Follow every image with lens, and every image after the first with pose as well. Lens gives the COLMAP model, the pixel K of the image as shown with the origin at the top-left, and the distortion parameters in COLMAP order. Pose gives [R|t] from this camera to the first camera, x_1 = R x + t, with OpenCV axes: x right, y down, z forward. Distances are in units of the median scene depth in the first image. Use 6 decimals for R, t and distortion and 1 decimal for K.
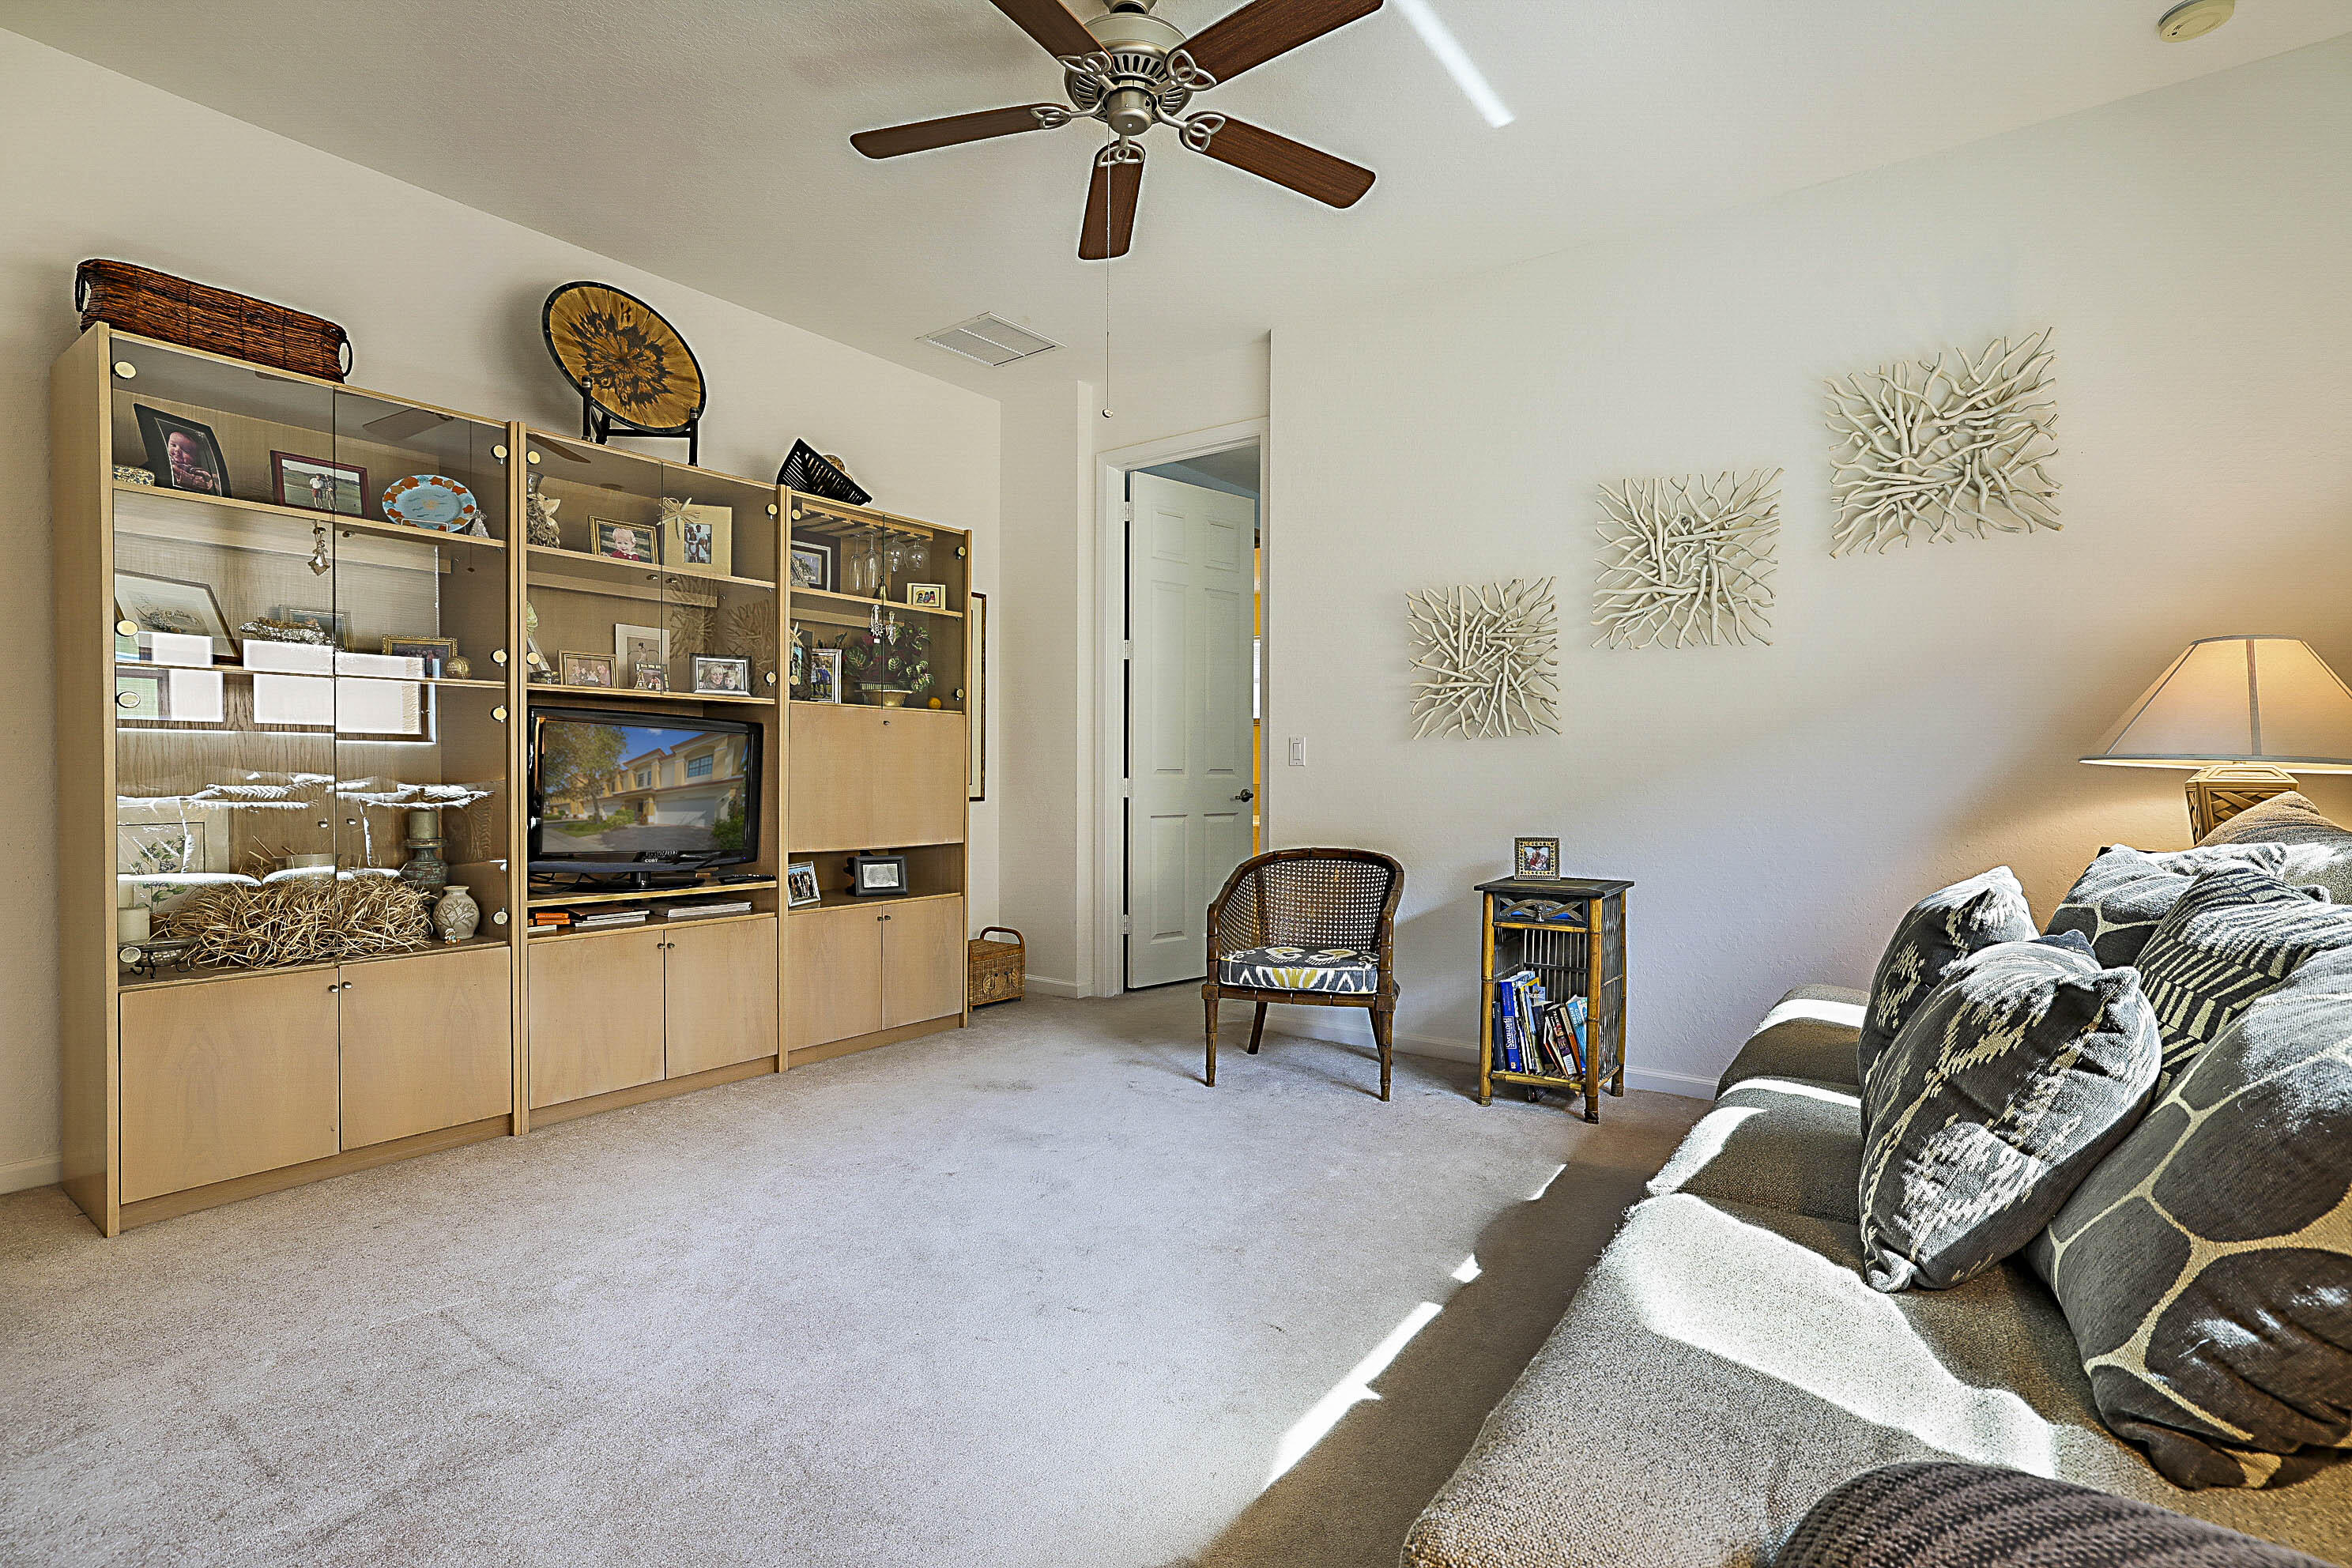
lens RADIAL K [[1106.2, 0, 1176.0], [0, 1106.2, 784.0], [0, 0, 1]] dist [0.024296, 0.000448]
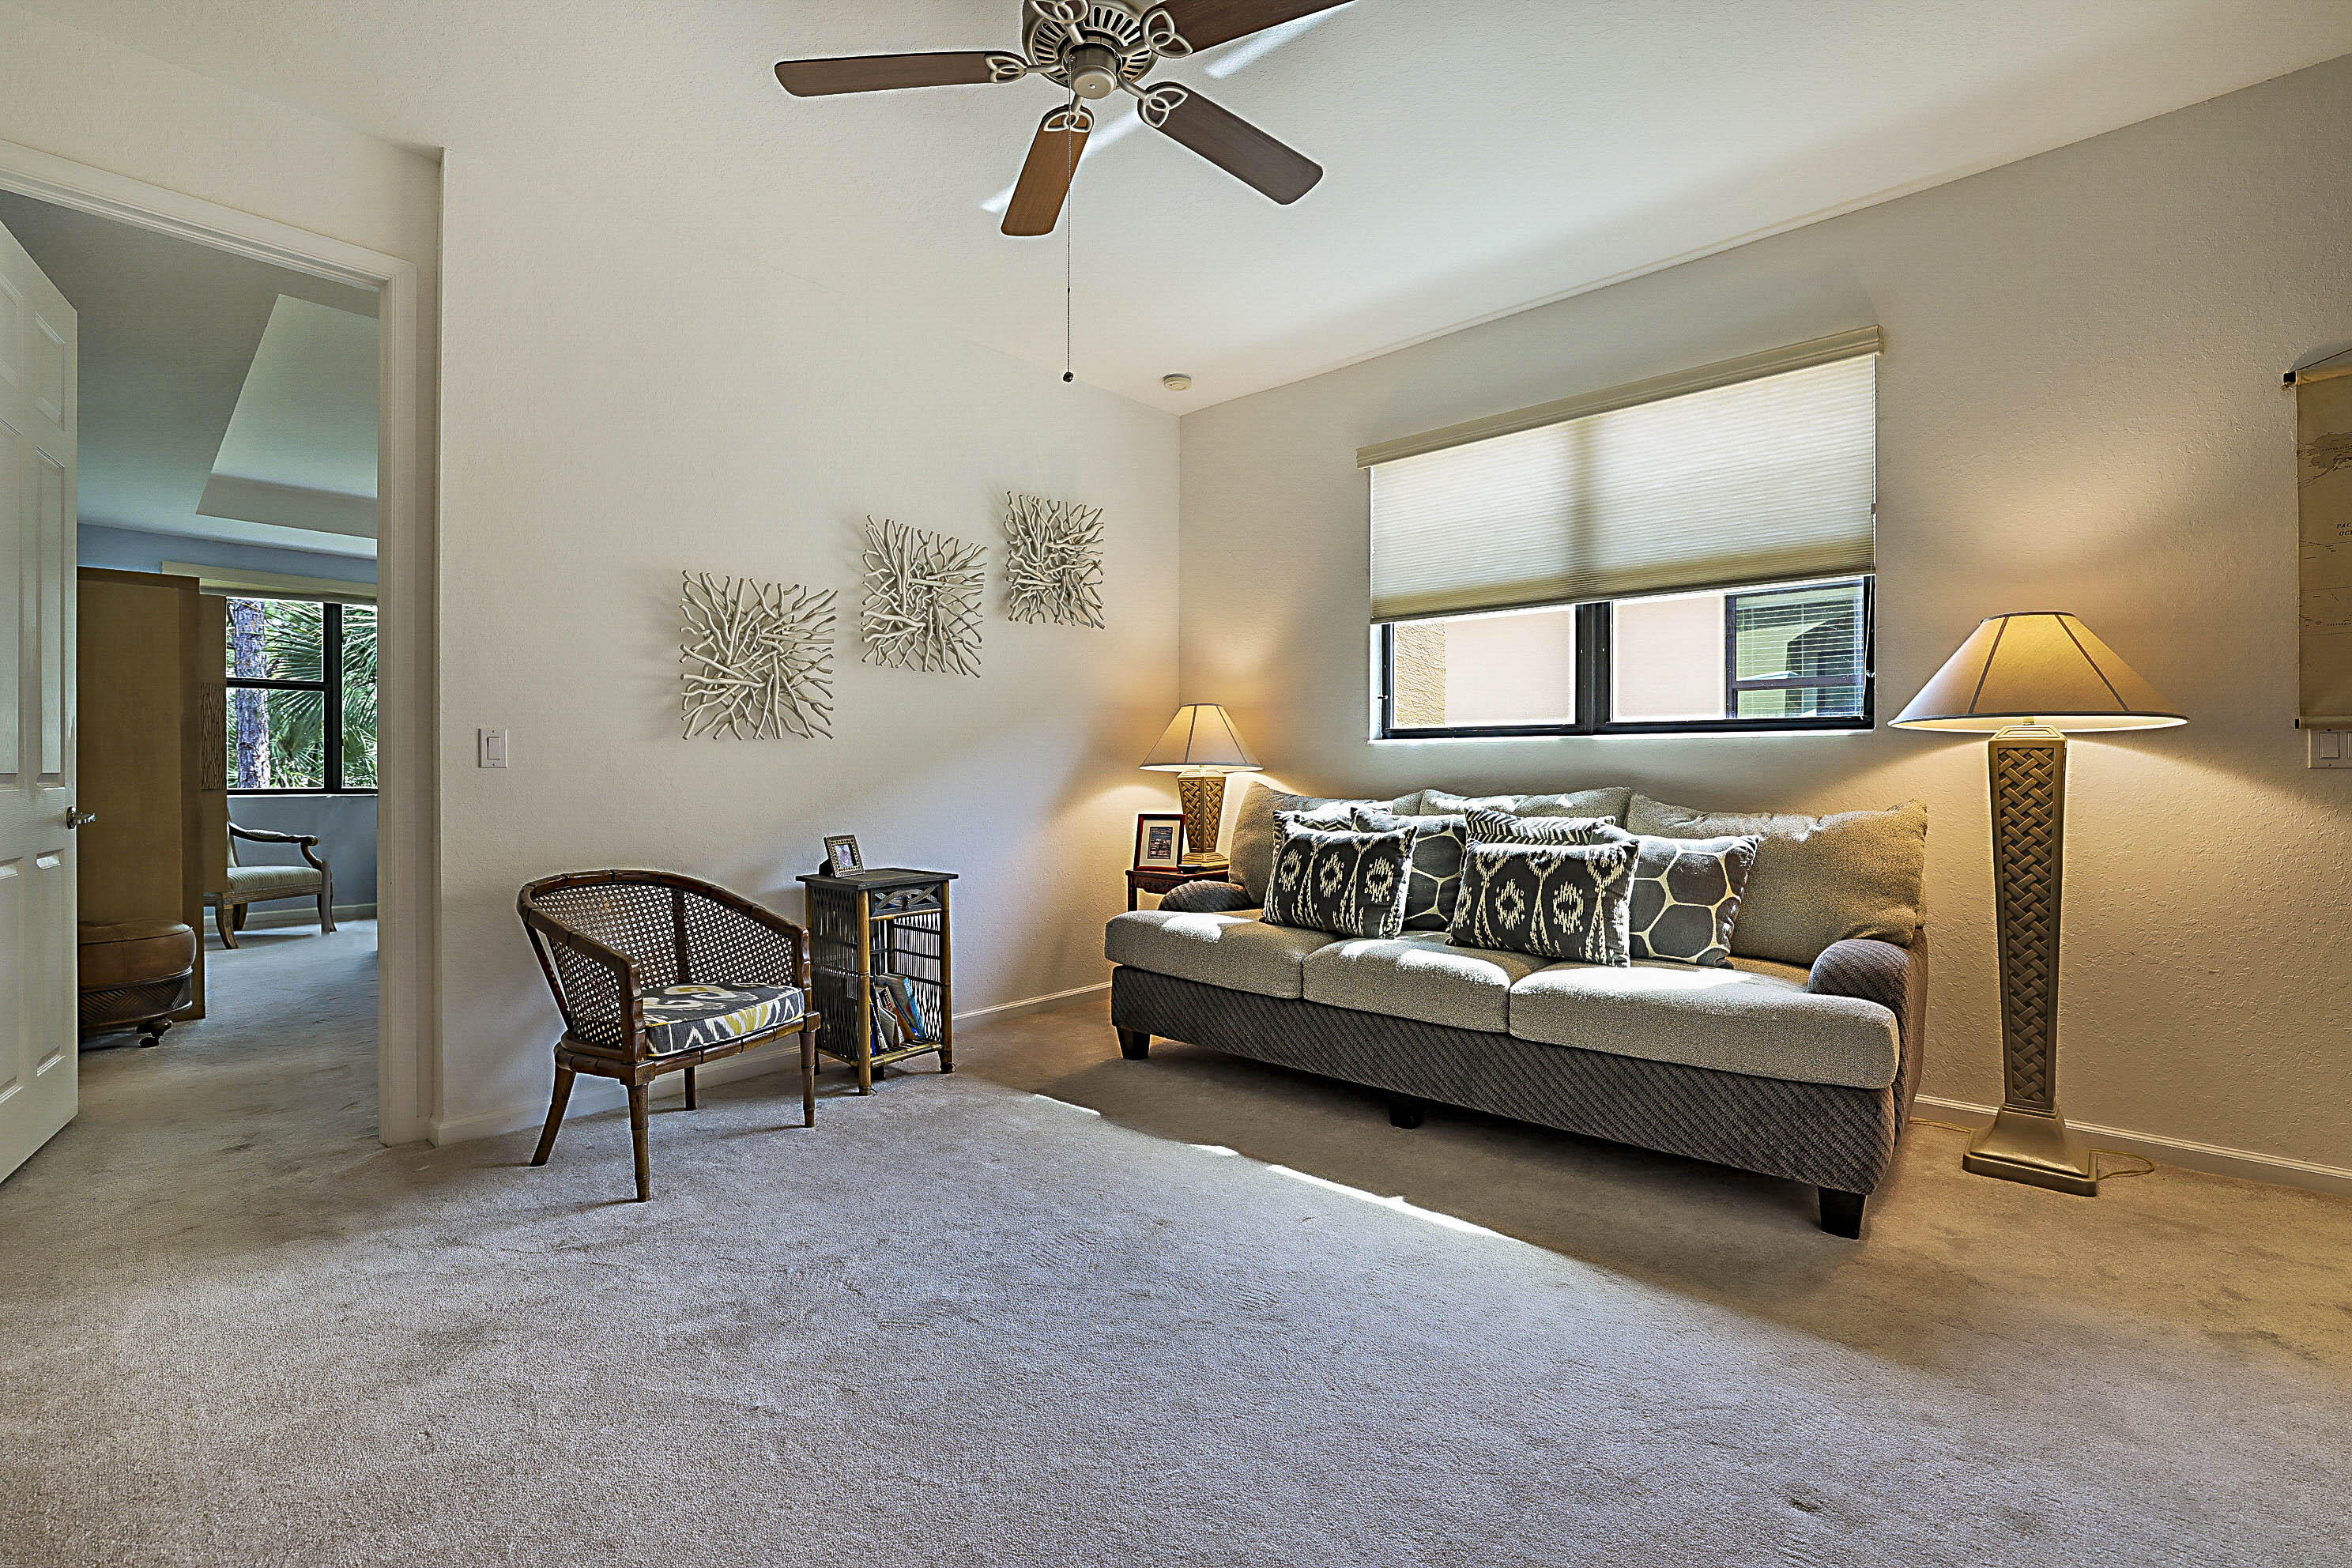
lens RADIAL K [[1034.3, 0, 1176.0], [0, 1034.3, 784.0], [0, 0, 1]] dist [-0.000910, -0.000091]
pose [[0.146926, -0.017670, 0.988990, -0.609200], [0.013447, 0.999784, 0.015865, -0.012678], [-0.989056, 0.010968, 0.147132, 0.548109]]
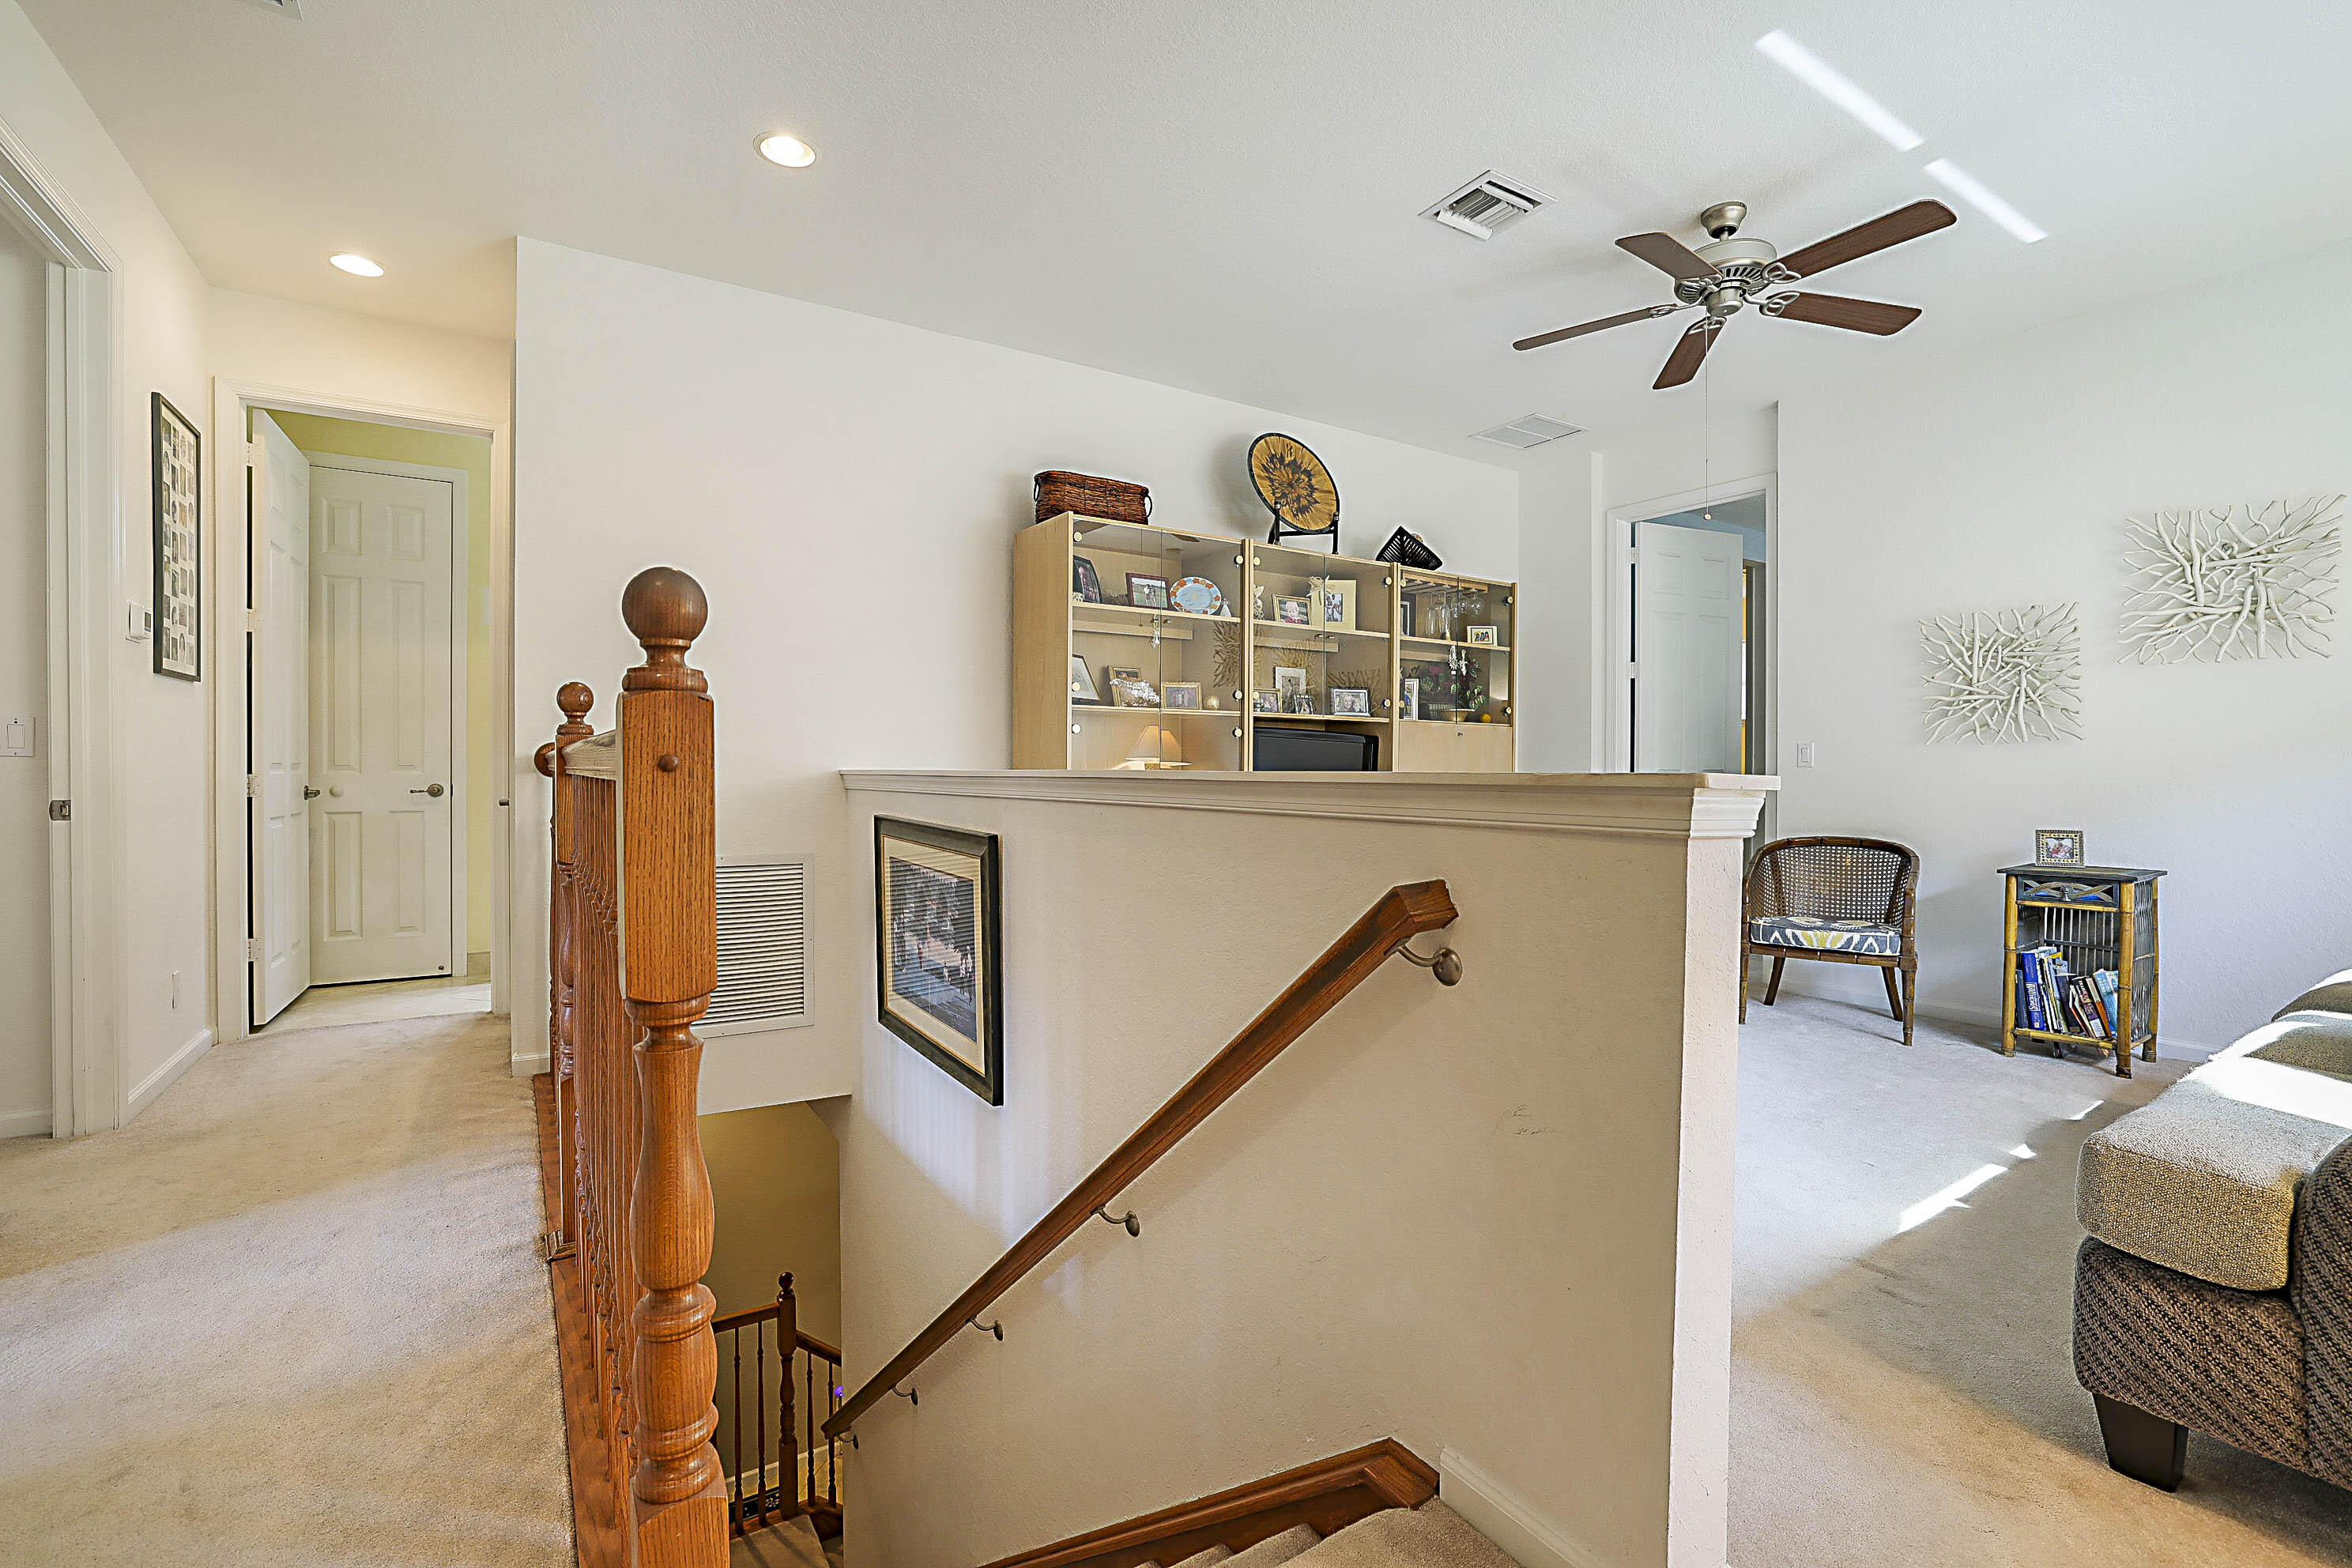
lens RADIAL K [[1034.3, 0, 1243.6], [0, 1034.3, 772.7], [0, 0, 1]] dist [0.000382, 0.022777]
pose [[0.951964, 0.002735, -0.306196, -0.150024], [-0.005554, 0.999950, -0.008334, 0.002559], [0.306158, 0.009635, 0.951932, -0.292199]]
